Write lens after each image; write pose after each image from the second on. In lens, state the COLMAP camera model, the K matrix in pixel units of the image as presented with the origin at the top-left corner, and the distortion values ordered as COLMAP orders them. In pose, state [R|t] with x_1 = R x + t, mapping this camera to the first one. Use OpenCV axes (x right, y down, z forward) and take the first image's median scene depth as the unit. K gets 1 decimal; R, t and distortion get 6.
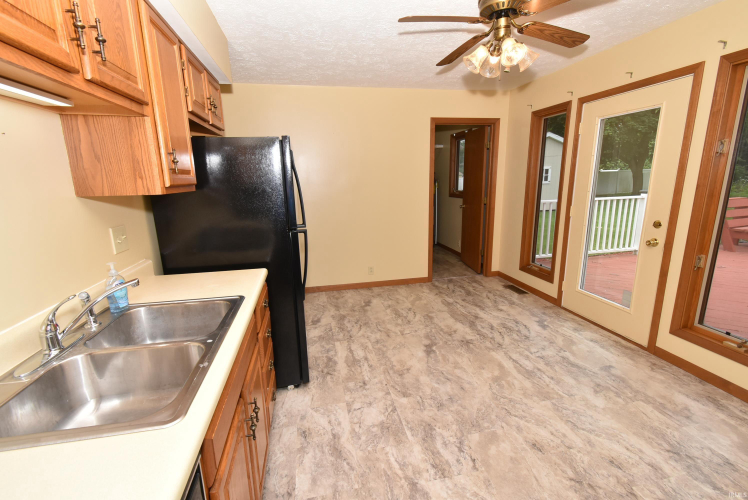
lens RADIAL K [[331.6, 0, 373.6], [0, 331.6, 248.2], [0, 0, 1]] dist [0.007723, -0.004350]
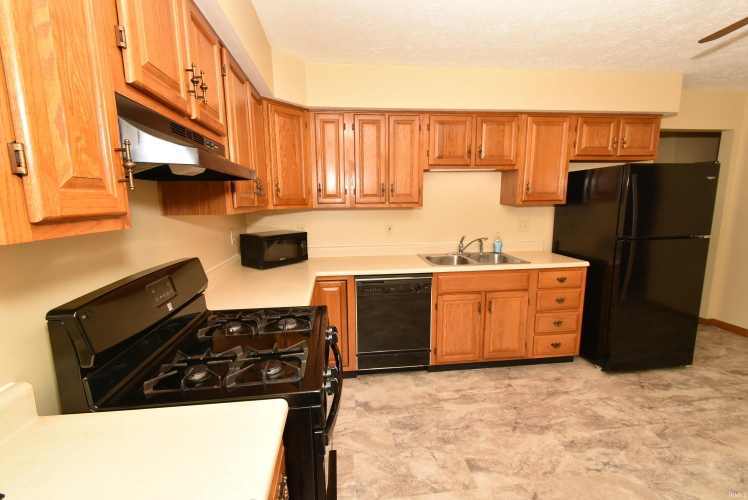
lens RADIAL K [[331.6, 0, 371.8], [0, 331.6, 247.3], [0, 0, 1]] dist [0.007723, -0.004350]
pose [[-0.082080, 0.172007, -0.981670, 0.888799], [-0.197051, 0.962748, 0.185167, -0.061946], [0.976951, 0.208638, -0.045128, 0.146917]]
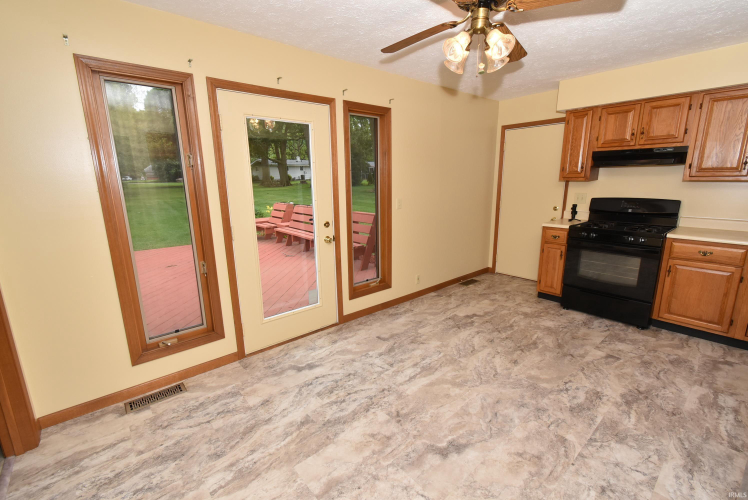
lens RADIAL K [[331.6, 0, 370.6], [0, 331.6, 250.2], [0, 0, 1]] dist [0.007723, -0.004350]
pose [[-0.485583, -0.156567, 0.860056, -0.288227], [0.206736, 0.935357, 0.286997, -0.312984], [-0.849393, 0.317165, -0.421826, 1.479056]]
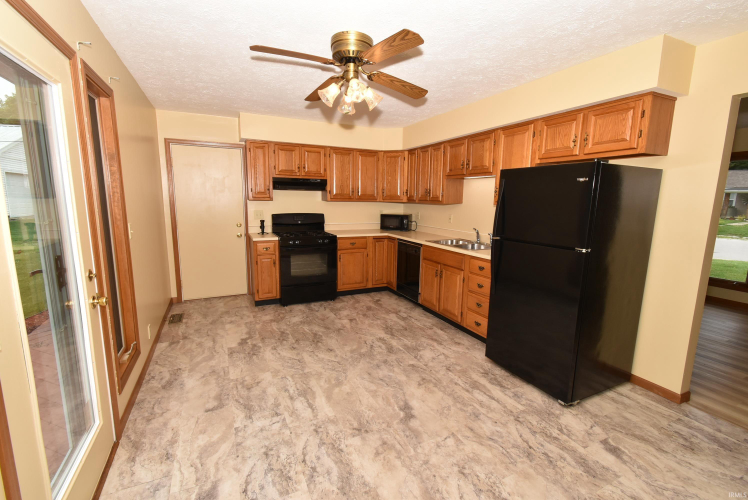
lens RADIAL K [[331.6, 0, 377.1], [0, 331.6, 248.1], [0, 0, 1]] dist [0.007723, -0.004350]
pose [[-0.968516, 0.044863, -0.244877, 0.483384], [-0.045939, 0.934530, 0.352906, -0.402629], [0.244678, 0.353044, -0.903046, 1.815217]]
